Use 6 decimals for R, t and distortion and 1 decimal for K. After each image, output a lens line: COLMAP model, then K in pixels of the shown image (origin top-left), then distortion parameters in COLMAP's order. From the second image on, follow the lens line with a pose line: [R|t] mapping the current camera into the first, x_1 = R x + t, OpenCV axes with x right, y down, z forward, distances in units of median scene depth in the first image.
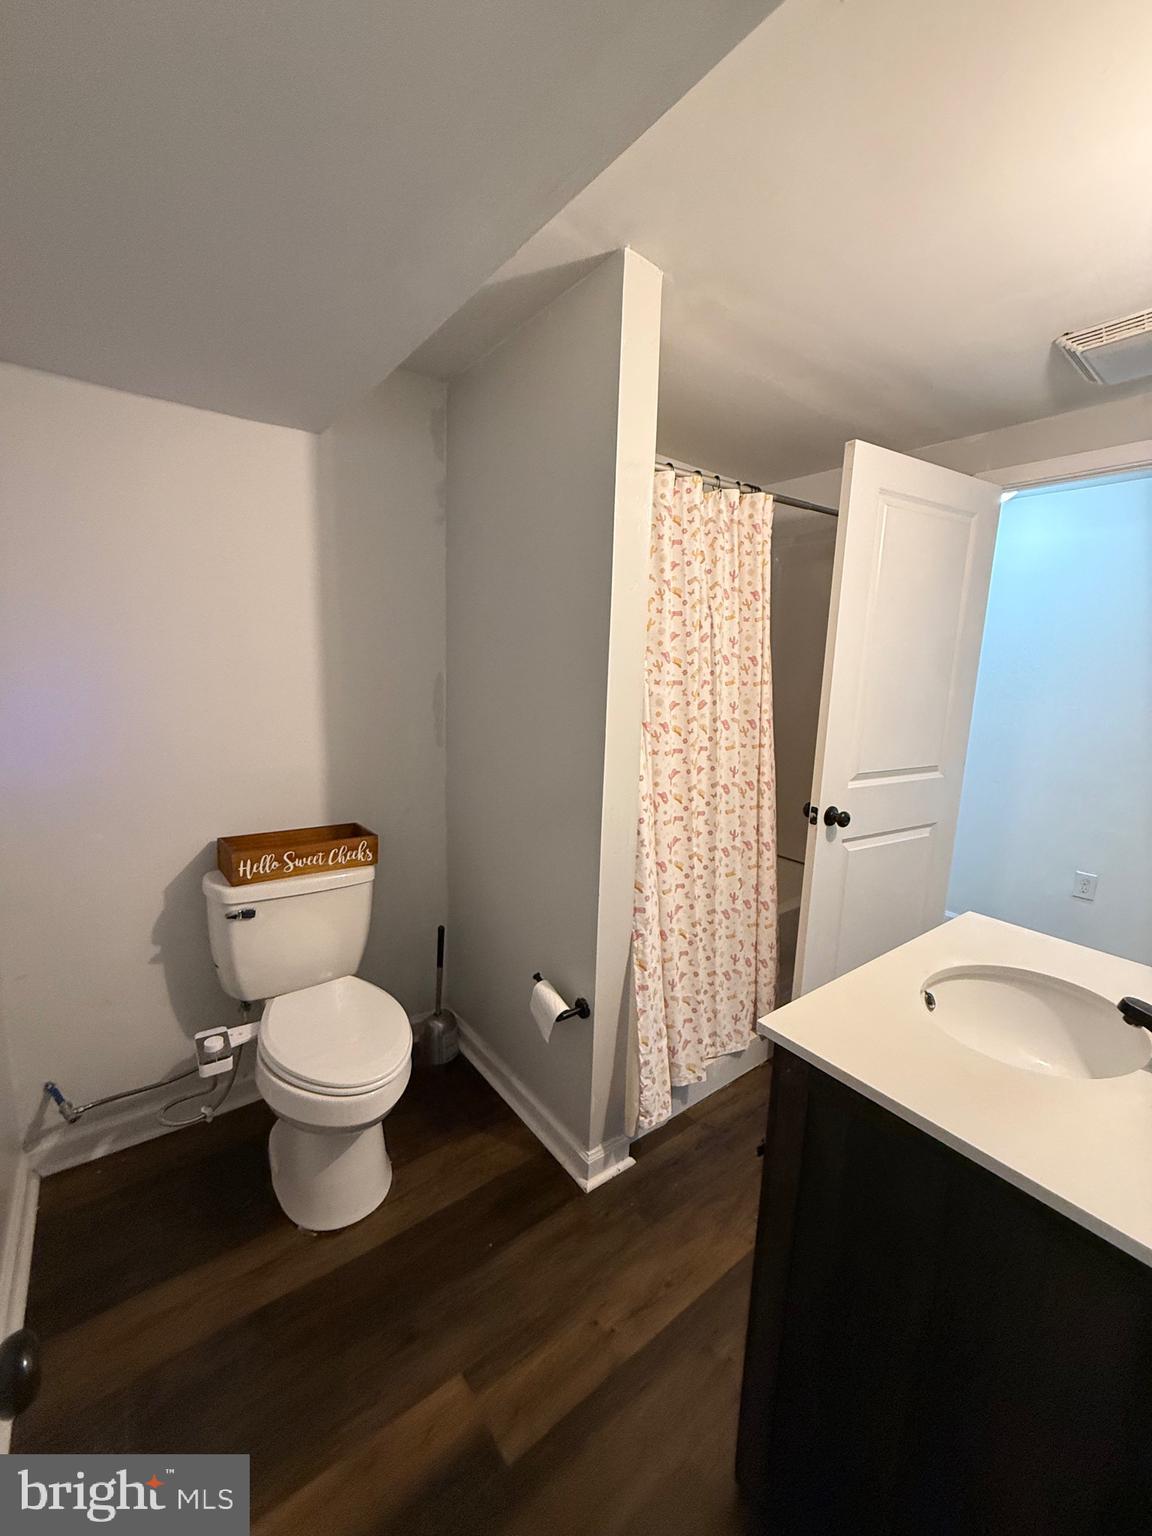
lens RADIAL K [[613.9, 0, 574.3], [0, 613.9, 764.5], [0, 0, 1]] dist [0.001720, -0.000503]
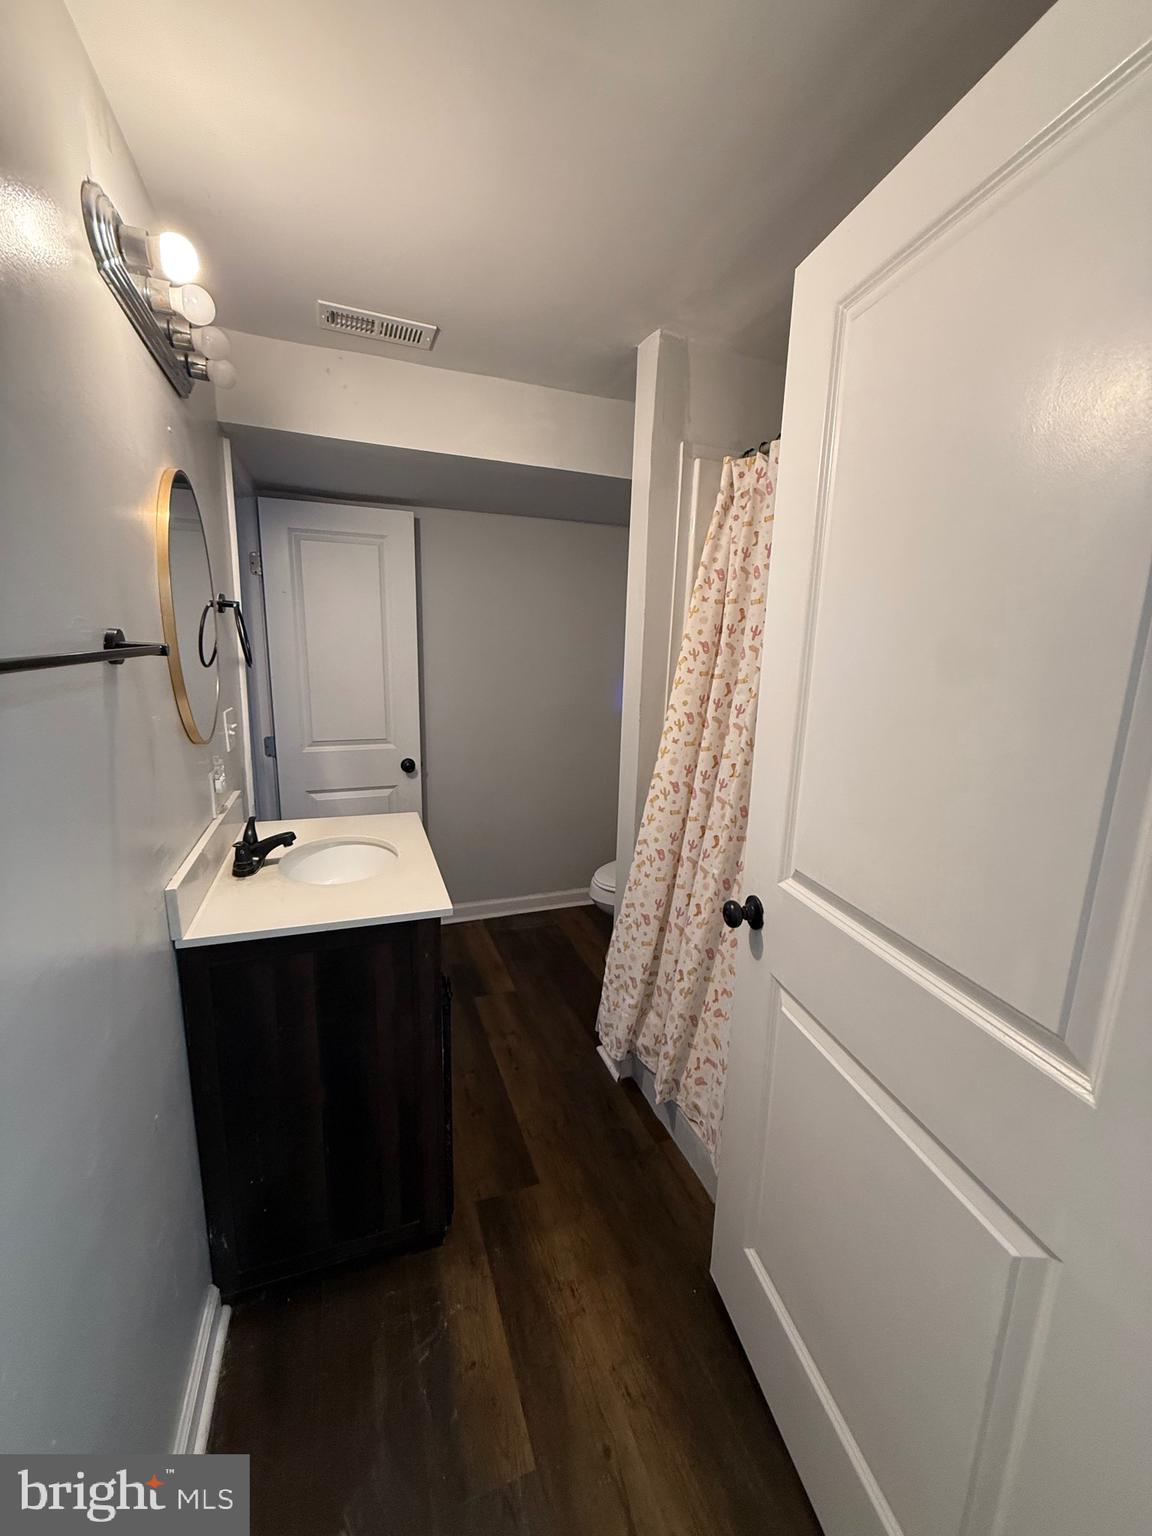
lens RADIAL K [[613.9, 0, 574.3], [0, 613.9, 764.5], [0, 0, 1]] dist [0.001720, -0.000503]
pose [[-0.299975, 0.142033, -0.943314, 1.428185], [-0.189059, 0.960388, 0.204725, -0.204955], [0.935025, 0.239754, -0.261239, 1.348755]]
